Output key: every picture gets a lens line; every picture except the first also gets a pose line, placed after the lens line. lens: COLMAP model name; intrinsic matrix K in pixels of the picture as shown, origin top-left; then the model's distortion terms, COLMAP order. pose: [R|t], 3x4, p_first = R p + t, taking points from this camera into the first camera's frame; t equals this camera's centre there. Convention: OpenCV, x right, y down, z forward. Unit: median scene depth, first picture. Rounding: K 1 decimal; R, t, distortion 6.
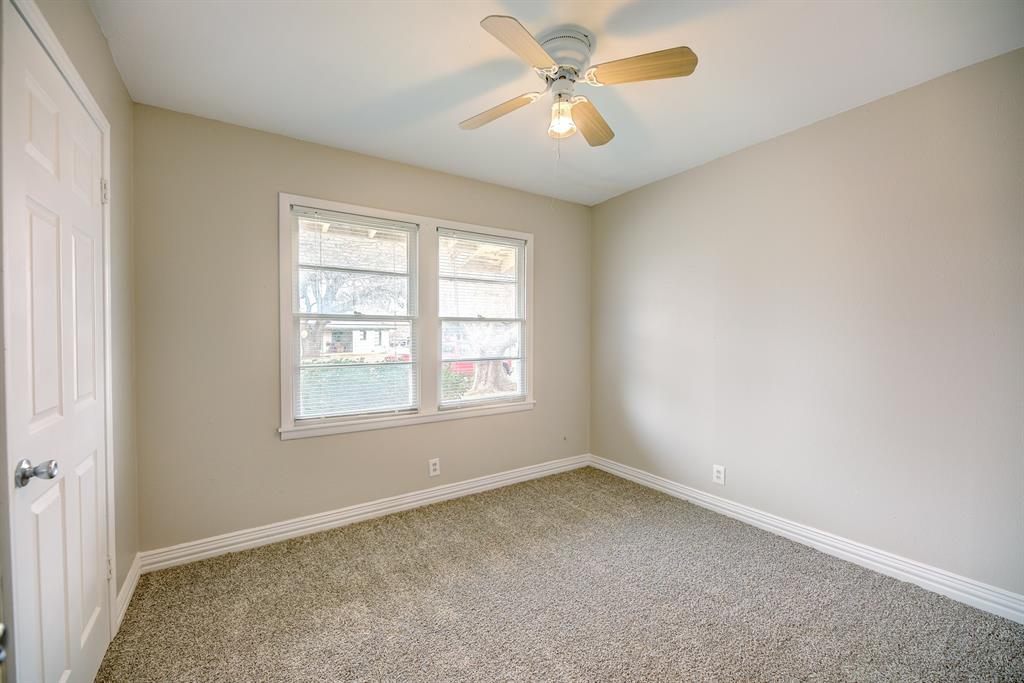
lens RADIAL K [[405.5, 0, 515.5], [0, 405.5, 342.8], [0, 0, 1]] dist [0.002288, -0.003264]
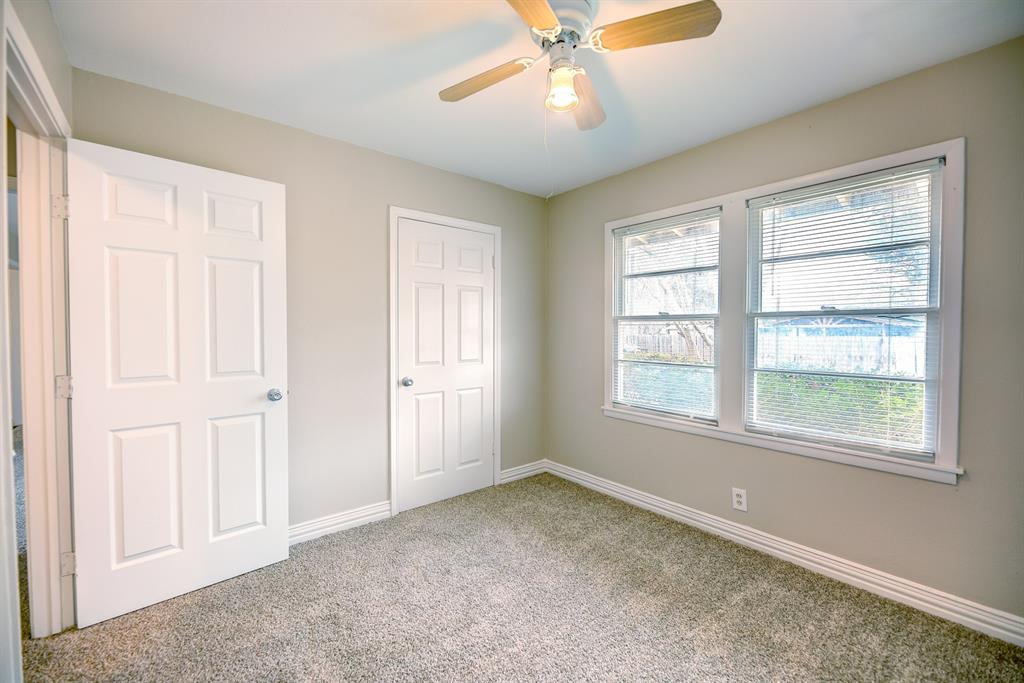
lens RADIAL K [[405.5, 0, 507.8], [0, 405.5, 343.8], [0, 0, 1]] dist [0.002288, -0.003264]
pose [[0.123365, 0.032870, -0.991817, 0.515601], [-0.027446, 0.999182, 0.029701, -0.013757], [0.991982, 0.023557, 0.124167, 0.417898]]
